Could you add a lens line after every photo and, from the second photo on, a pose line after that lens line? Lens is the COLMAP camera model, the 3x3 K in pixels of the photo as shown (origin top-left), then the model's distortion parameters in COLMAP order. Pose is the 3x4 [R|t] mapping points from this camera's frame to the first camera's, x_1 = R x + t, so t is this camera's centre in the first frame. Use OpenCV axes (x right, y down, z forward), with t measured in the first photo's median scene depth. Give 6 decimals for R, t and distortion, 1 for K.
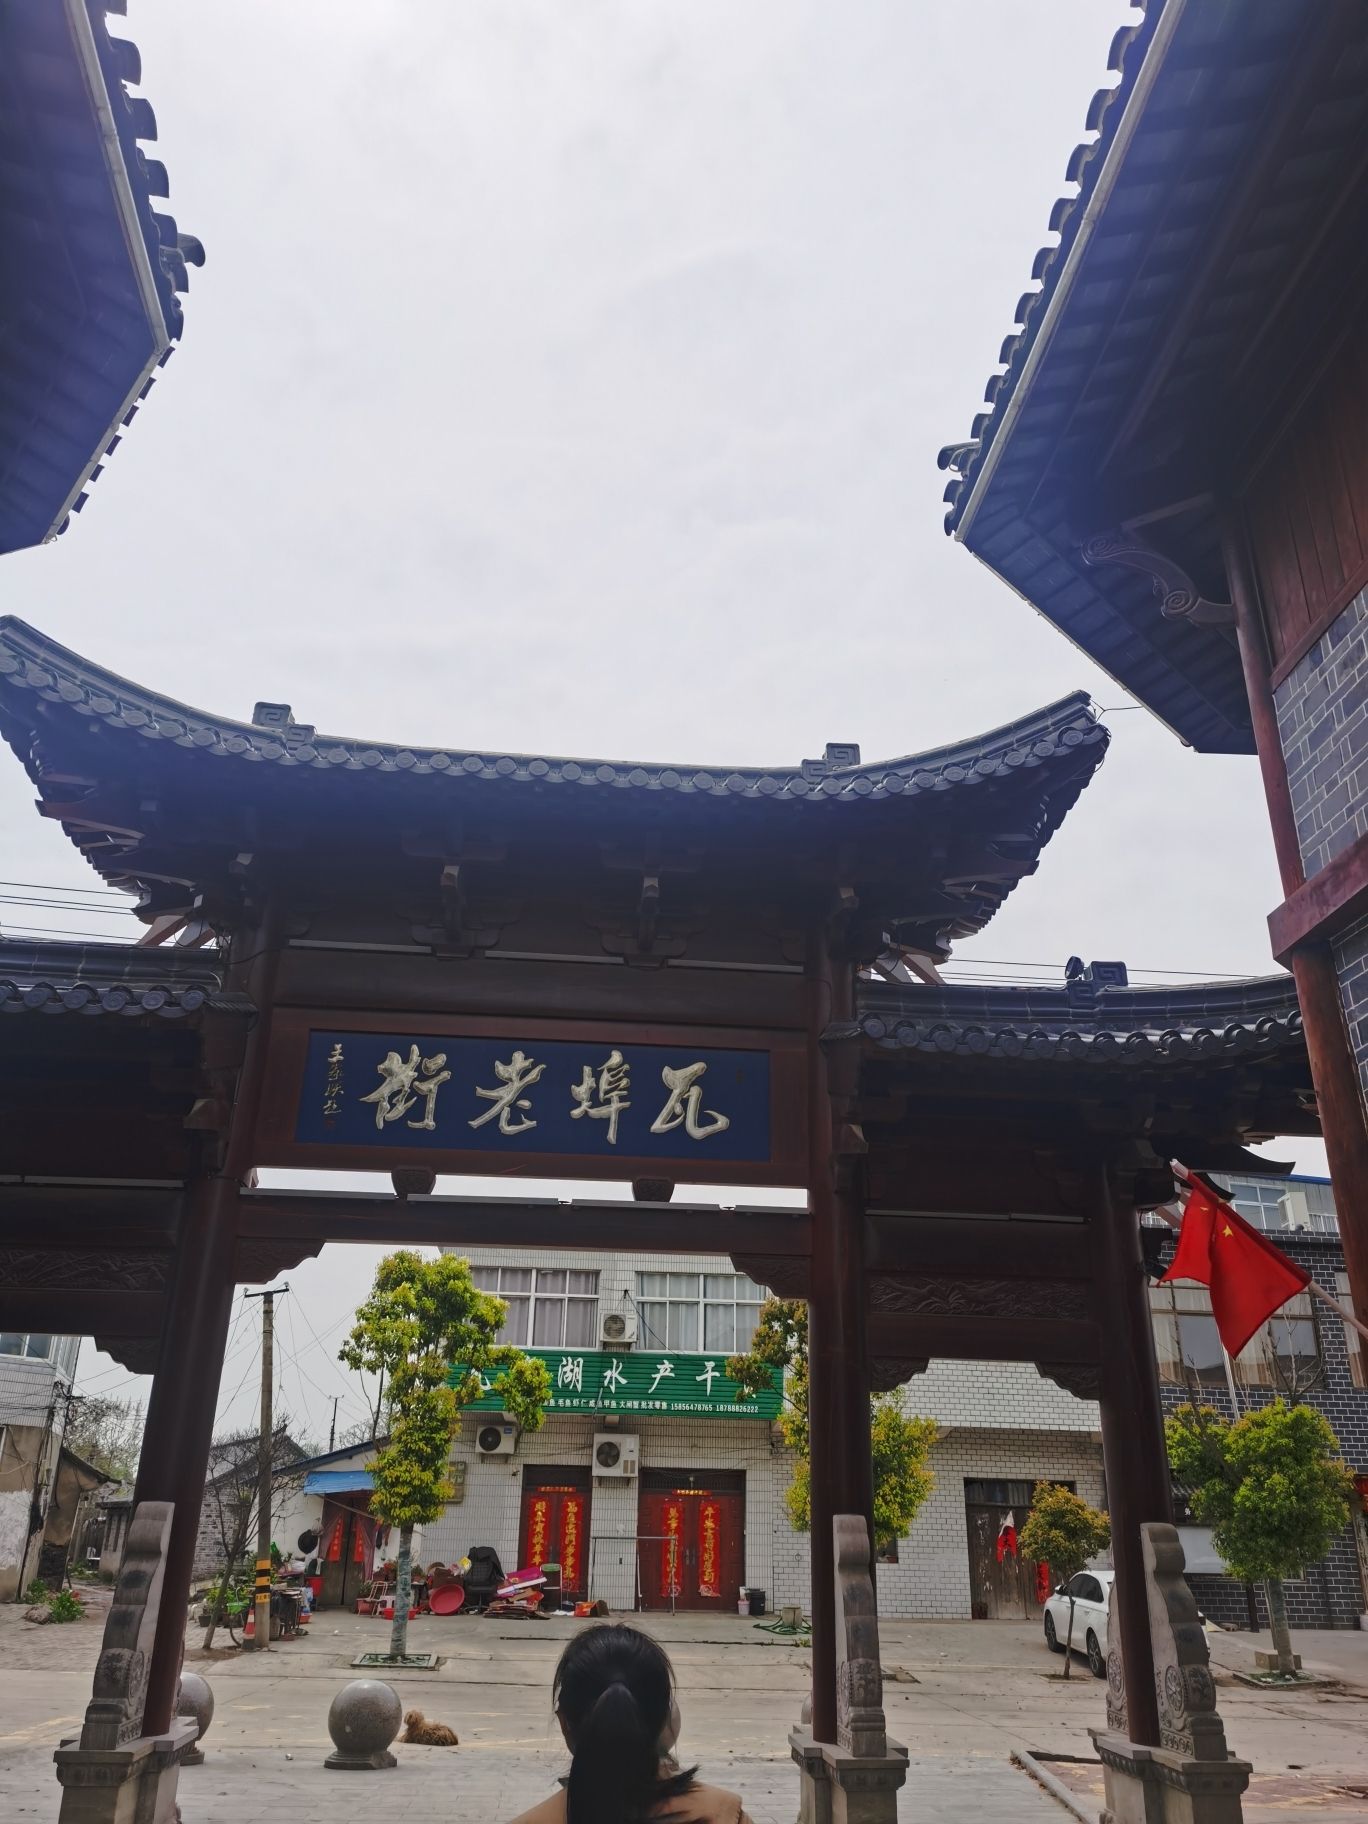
lens RADIAL K [[1457.3, 0, 703.5], [0, 1457.3, 842.7], [0, 0, 1]] dist [0.055242, 0.001192]
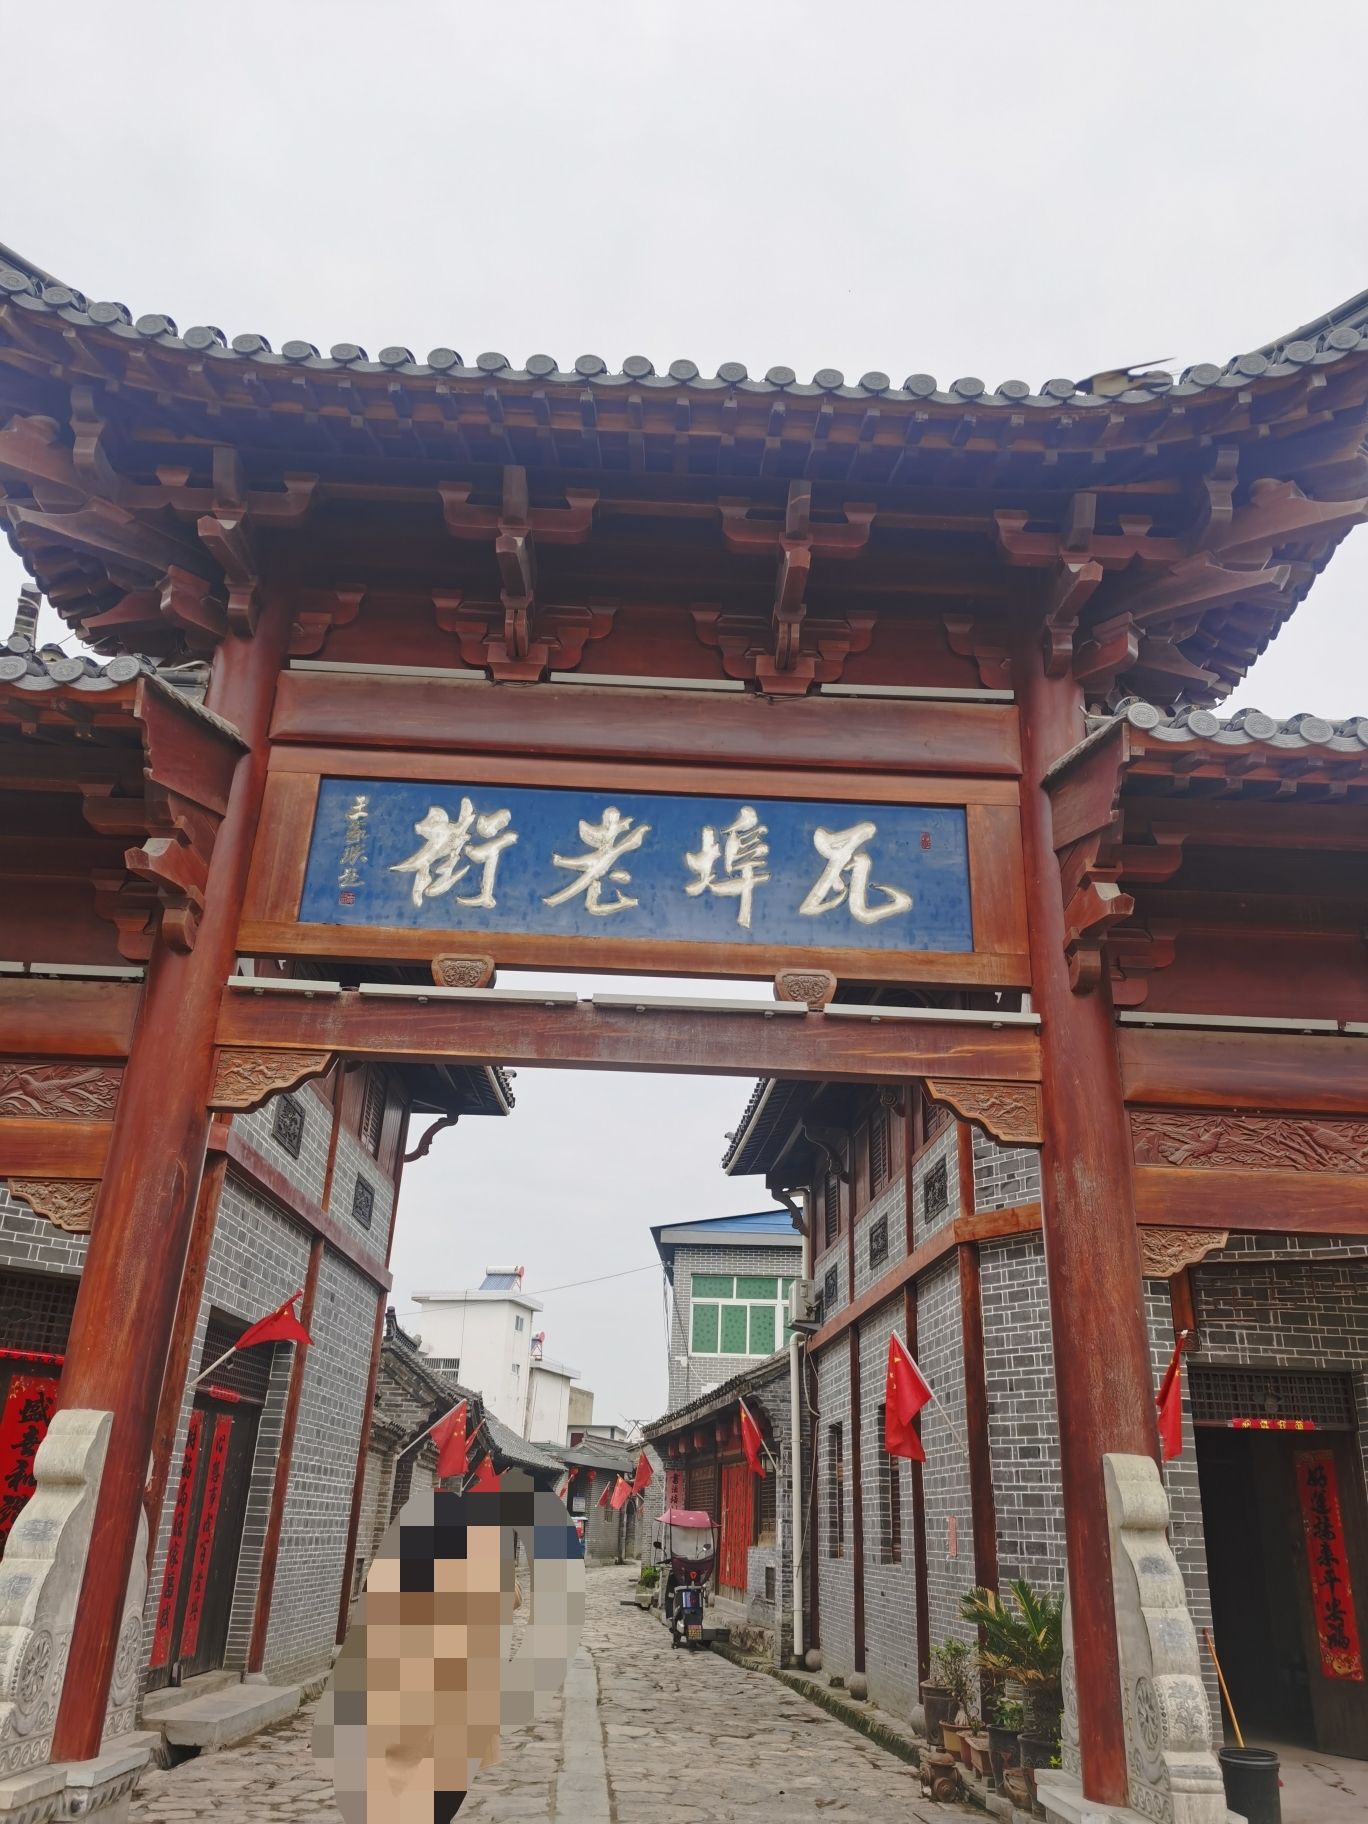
lens RADIAL K [[1389.8, 0, 686.7], [0, 1389.8, 904.0], [0, 0, 1]] dist [0.064844, -0.084174]
pose [[0.997427, -0.009162, -0.071103, -0.042794], [0.011552, 0.999379, 0.033283, 0.168934], [0.070754, -0.034019, 0.996914, 0.330726]]
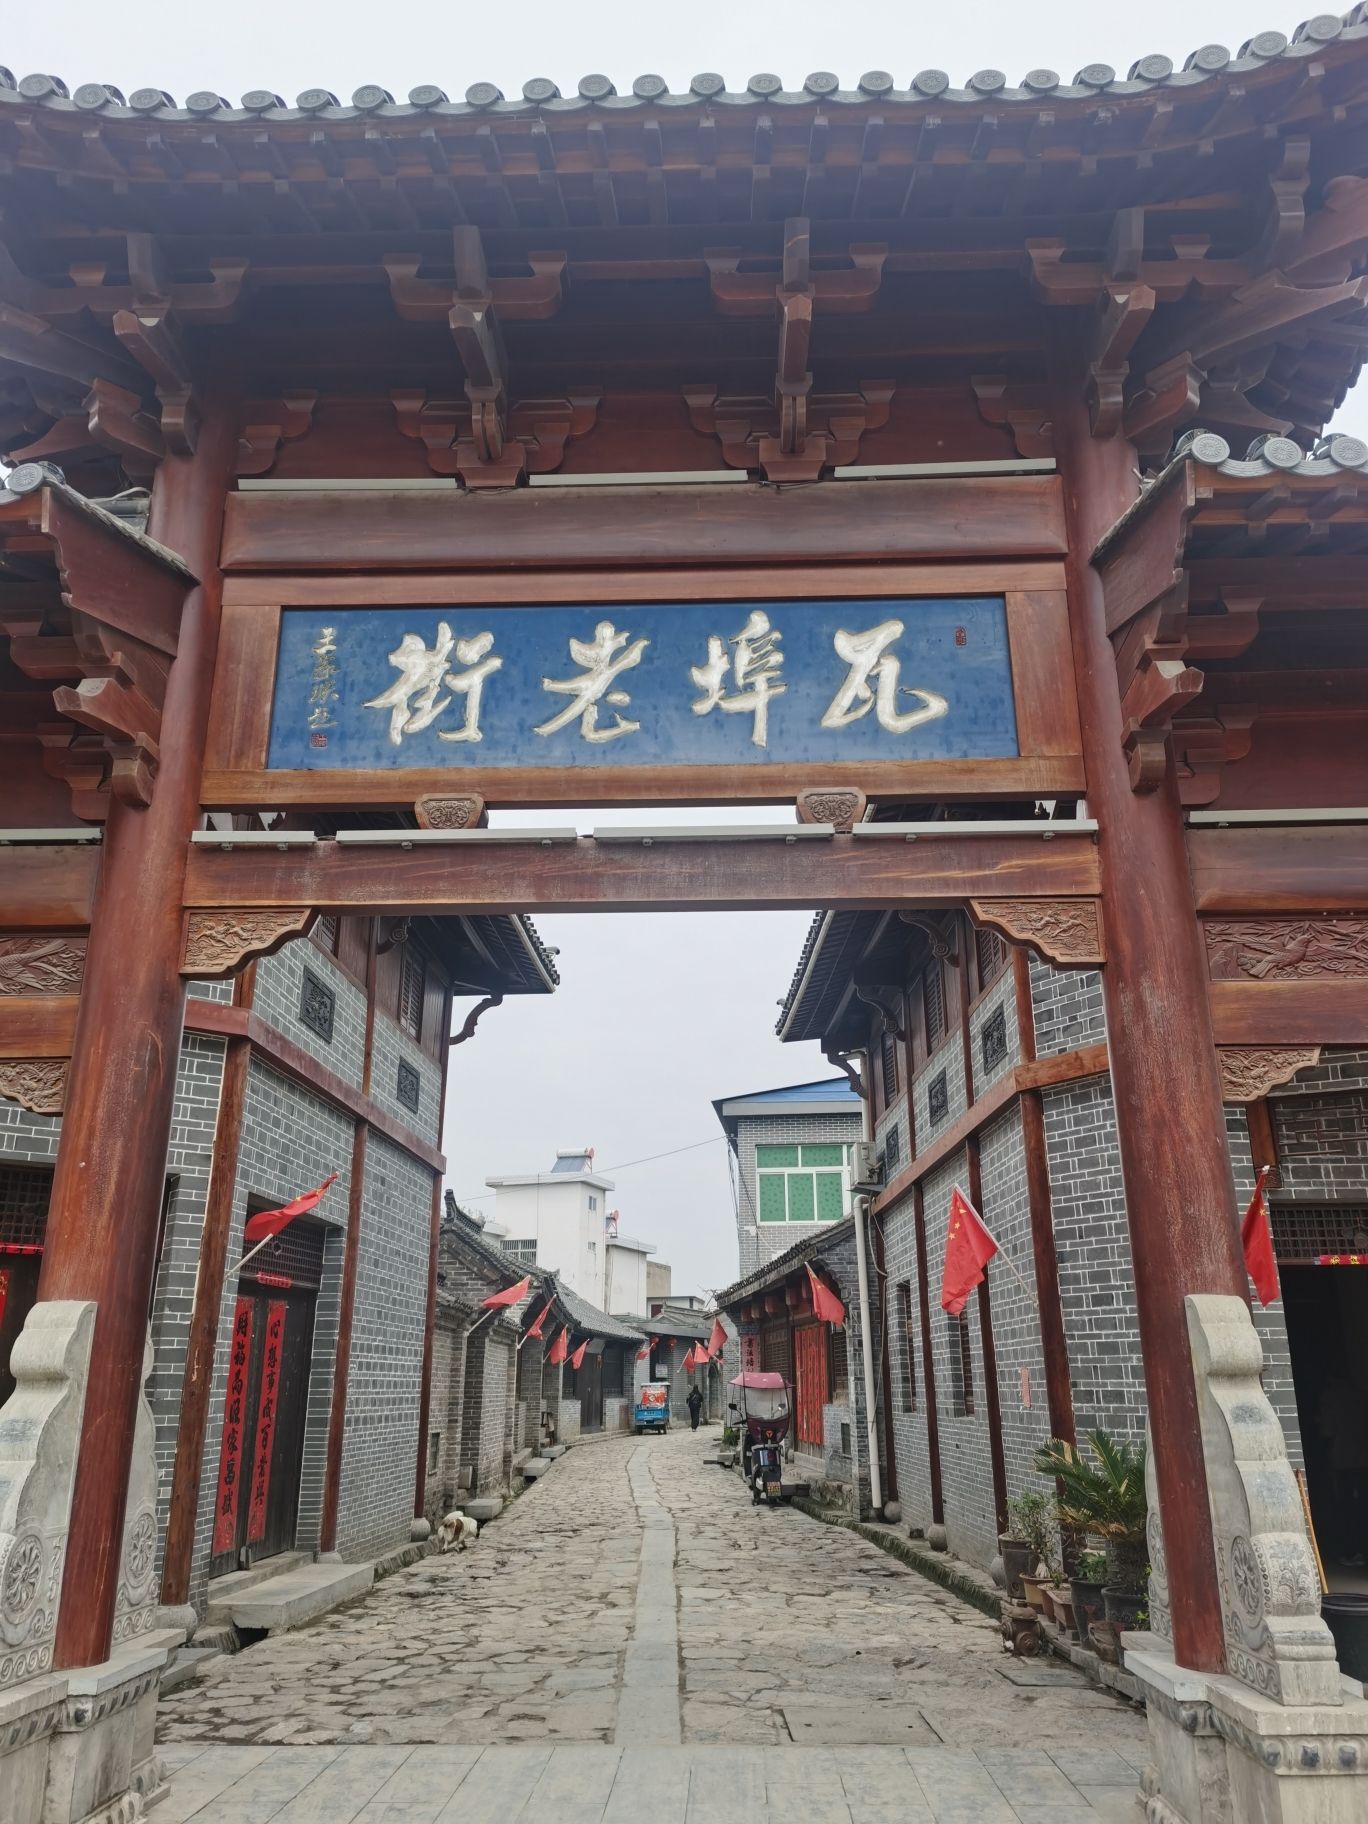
lens RADIAL K [[1389.8, 0, 687.5], [0, 1389.8, 907.9], [0, 0, 1]] dist [0.064844, -0.084174]
pose [[0.991893, -0.060313, -0.111855, -0.031218], [0.073522, 0.990288, 0.118001, 0.198323], [0.103651, -0.125268, 0.986694, 0.396293]]
